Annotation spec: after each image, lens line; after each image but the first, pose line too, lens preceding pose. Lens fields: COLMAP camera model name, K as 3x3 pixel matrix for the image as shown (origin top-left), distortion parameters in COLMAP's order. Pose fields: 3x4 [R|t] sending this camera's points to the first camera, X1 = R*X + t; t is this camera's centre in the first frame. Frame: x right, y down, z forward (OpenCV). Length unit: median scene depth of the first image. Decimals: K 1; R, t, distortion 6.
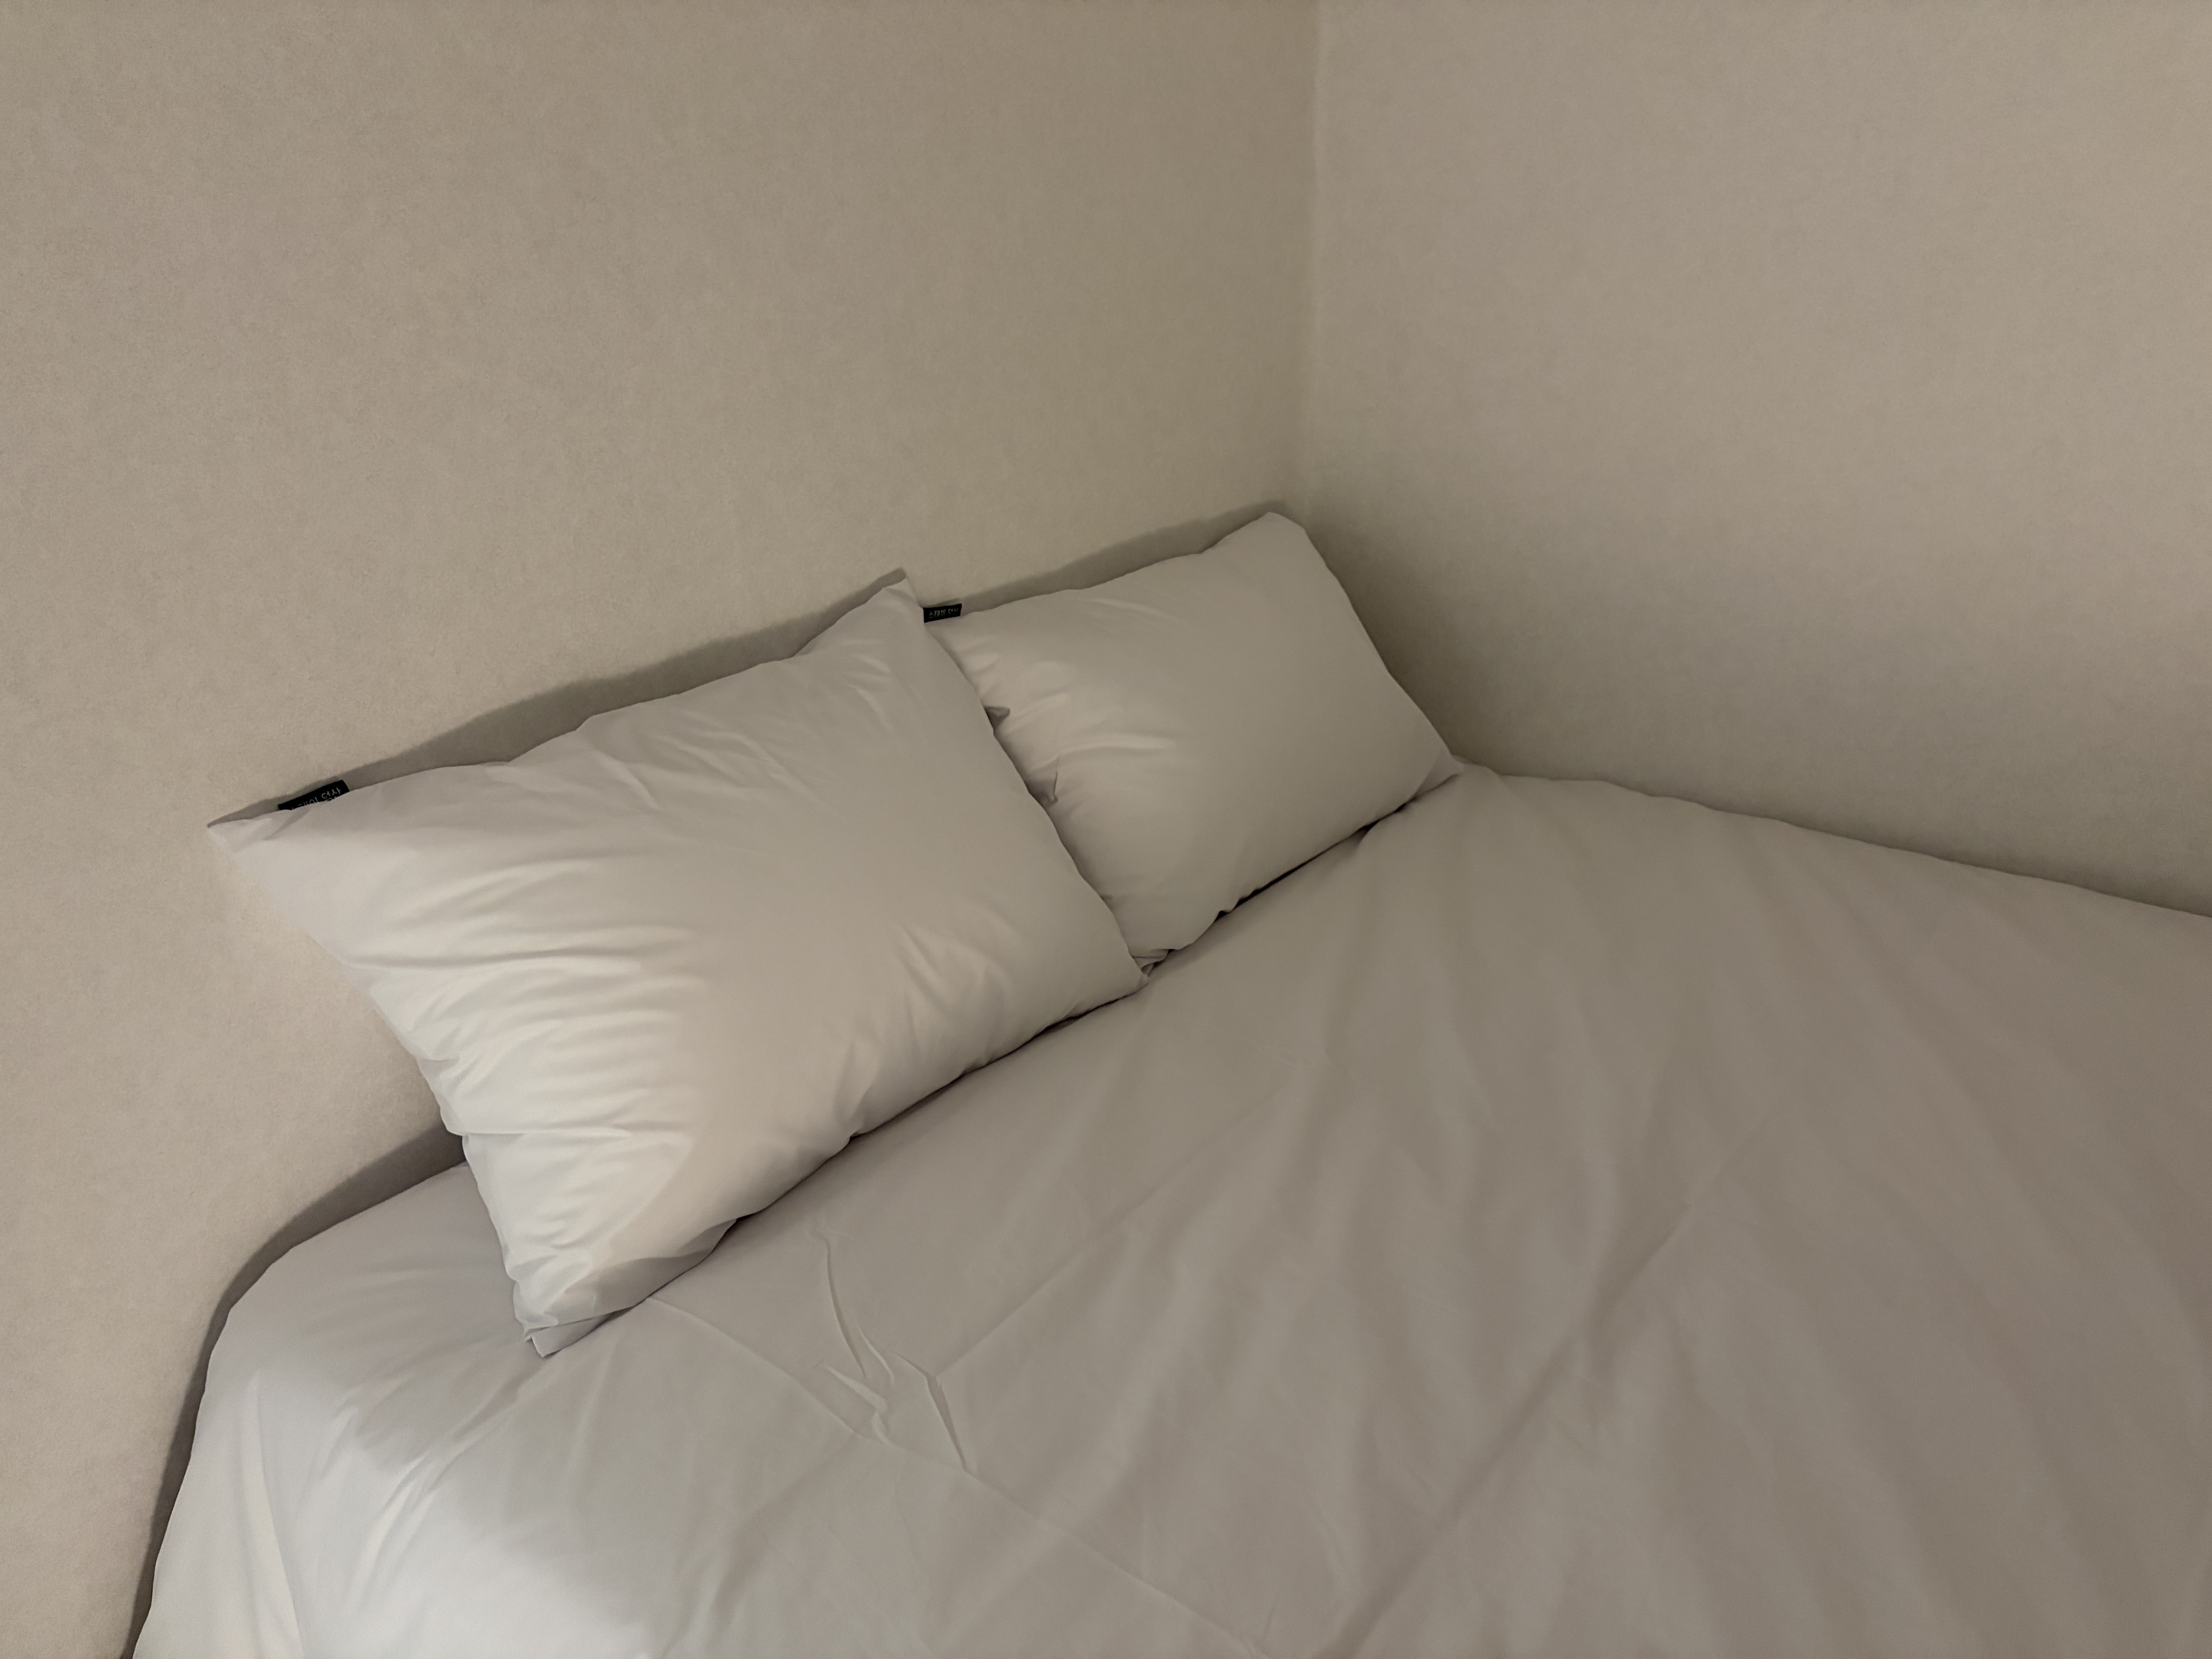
lens RADIAL K [[1624.7, 0, 1106.0], [0, 1624.7, 829.5], [0, 0, 1]] dist [0.002852, -0.032459]
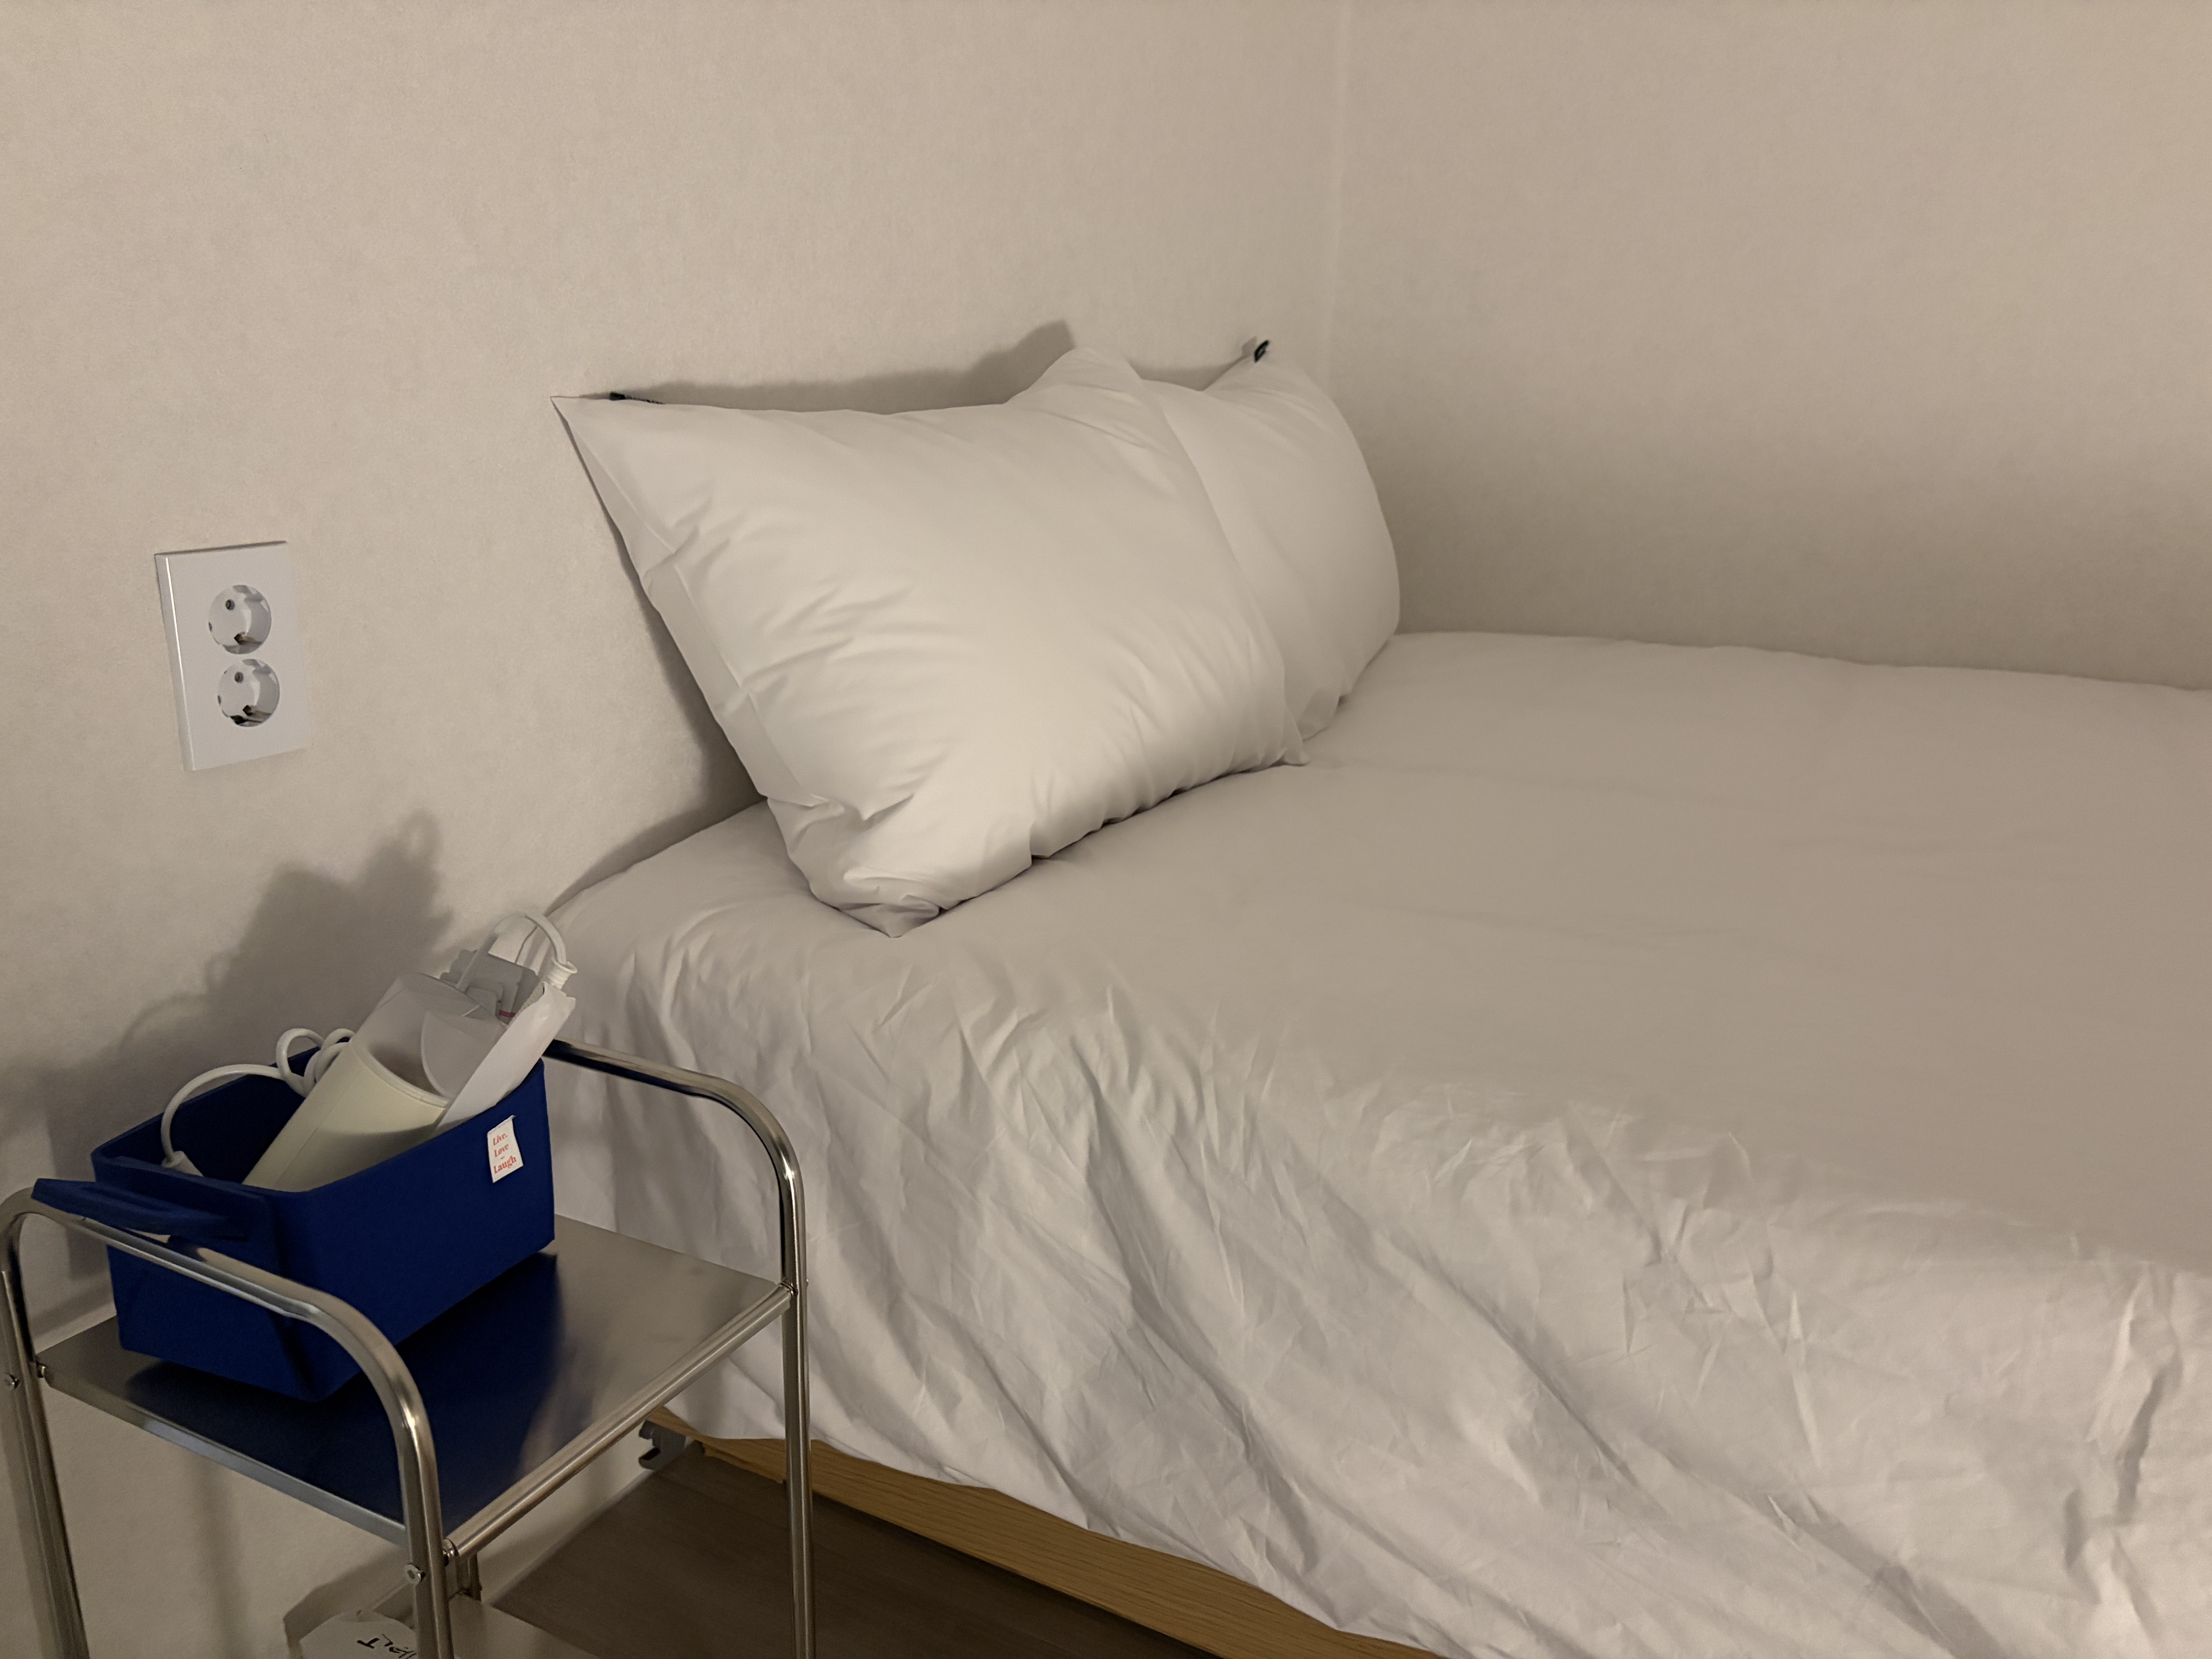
lens RADIAL K [[1624.7, 0, 1106.0], [0, 1624.7, 829.5], [0, 0, 1]] dist [0.002852, -0.032459]
pose [[0.988696, -0.007532, 0.149747, -0.334623], [0.021034, 0.995829, -0.088782, 0.308914], [-0.148454, 0.090928, 0.984730, -0.033580]]
